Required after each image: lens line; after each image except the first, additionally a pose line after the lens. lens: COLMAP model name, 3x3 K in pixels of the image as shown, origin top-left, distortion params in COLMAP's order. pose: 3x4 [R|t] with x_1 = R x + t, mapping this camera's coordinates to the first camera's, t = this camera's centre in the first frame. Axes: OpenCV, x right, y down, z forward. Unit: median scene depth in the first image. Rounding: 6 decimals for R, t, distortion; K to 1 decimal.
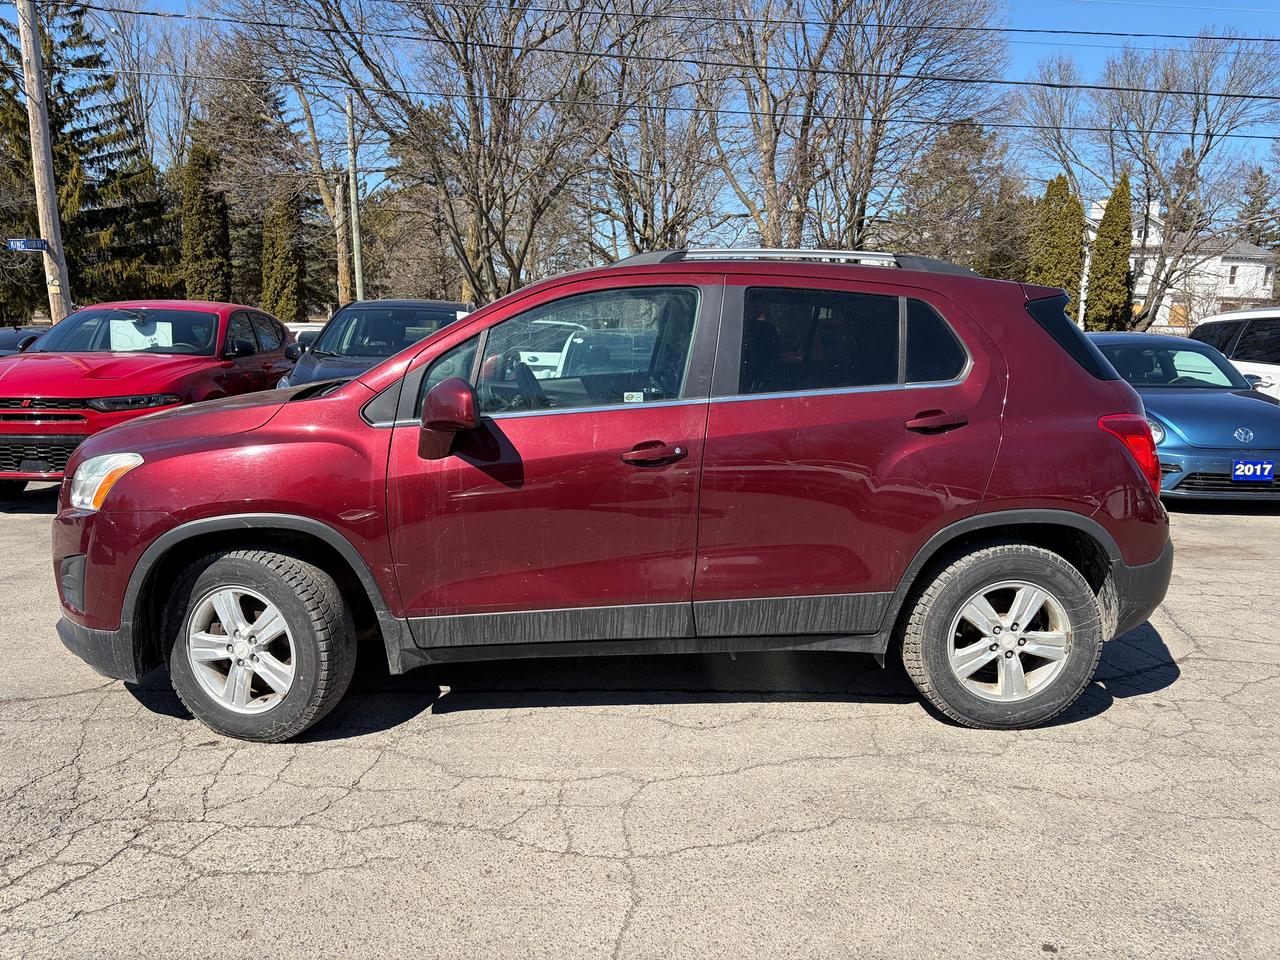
lens RADIAL K [[994.3, 0, 635.0], [0, 994.3, 453.1], [0, 0, 1]] dist [0.040711, -0.035686]
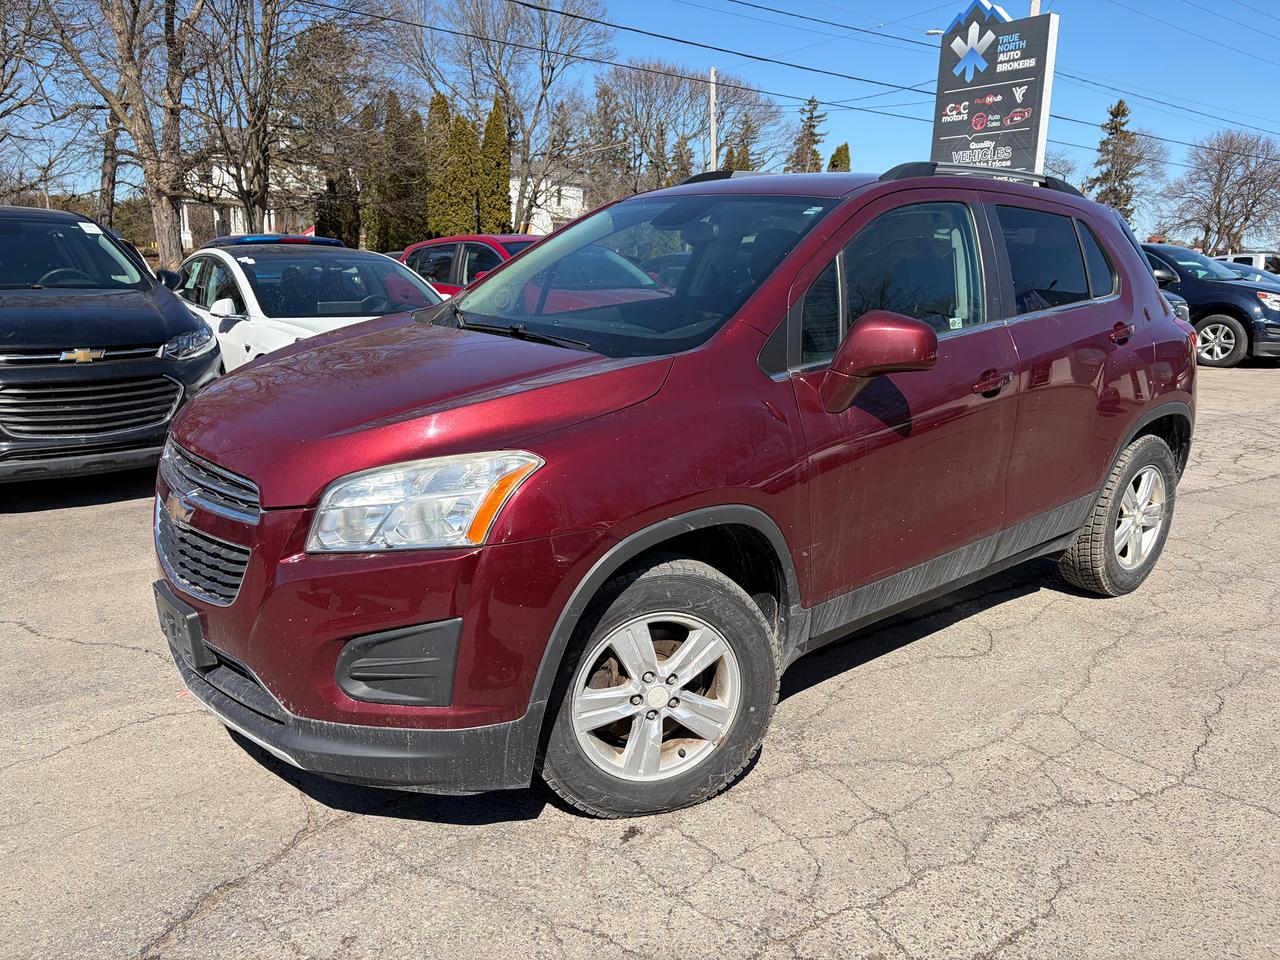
lens RADIAL K [[994.3, 0, 642.3], [0, 994.3, 481.2], [0, 0, 1]] dist [0.040711, -0.035686]
pose [[0.793476, -0.139577, 0.592380, -0.775684], [0.074581, 0.988310, 0.132967, -0.054941], [-0.604014, -0.061326, 0.794610, 0.417760]]
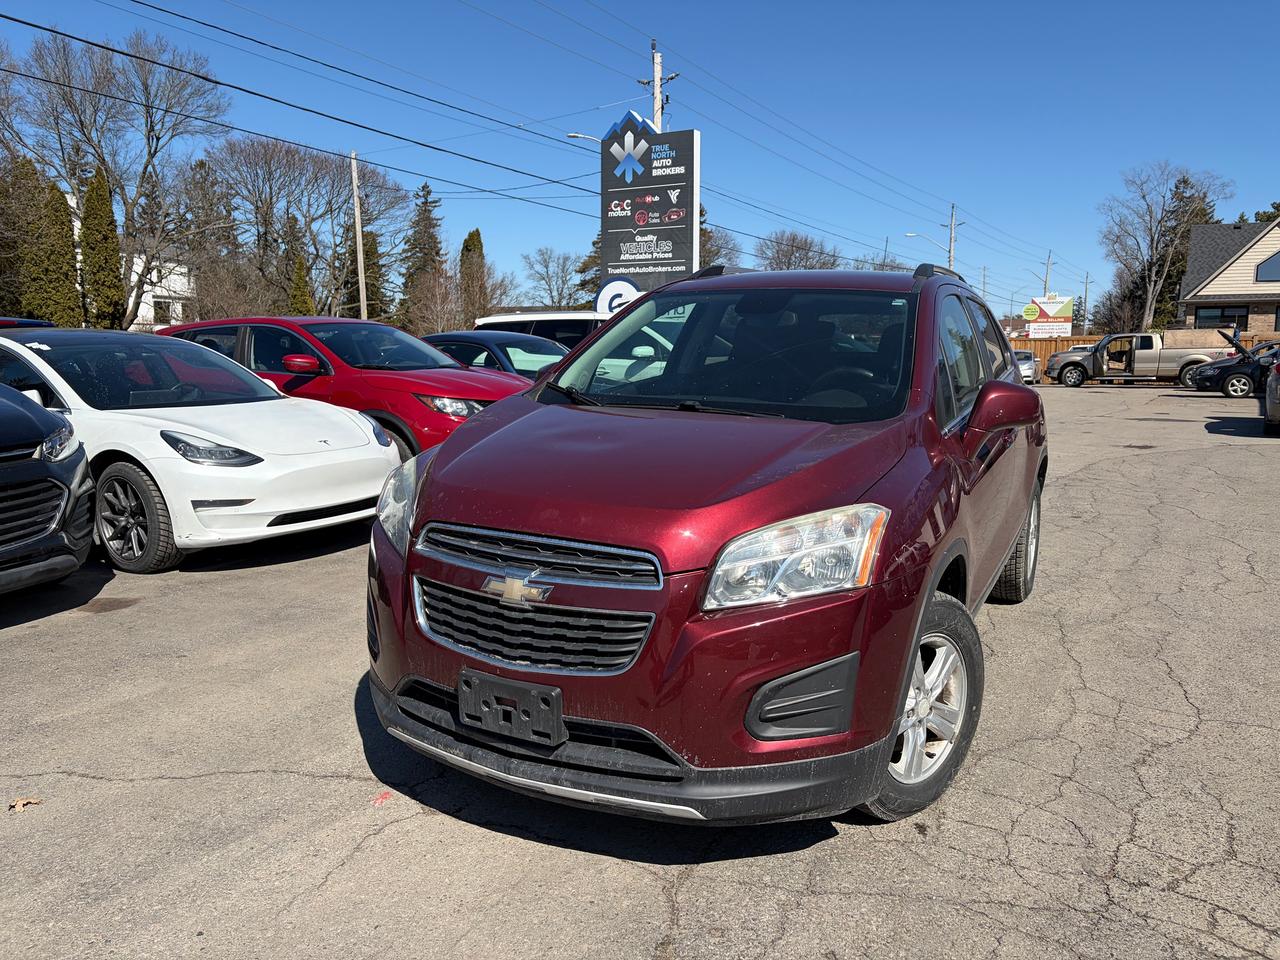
lens RADIAL K [[994.3, 0, 640.9], [0, 994.3, 475.2], [0, 0, 1]] dist [0.040711, -0.035686]
pose [[0.488229, -0.131582, 0.862739, -1.175120], [0.109906, 0.989968, 0.088790, -0.100982], [-0.865767, 0.051470, 0.497793, 0.736901]]
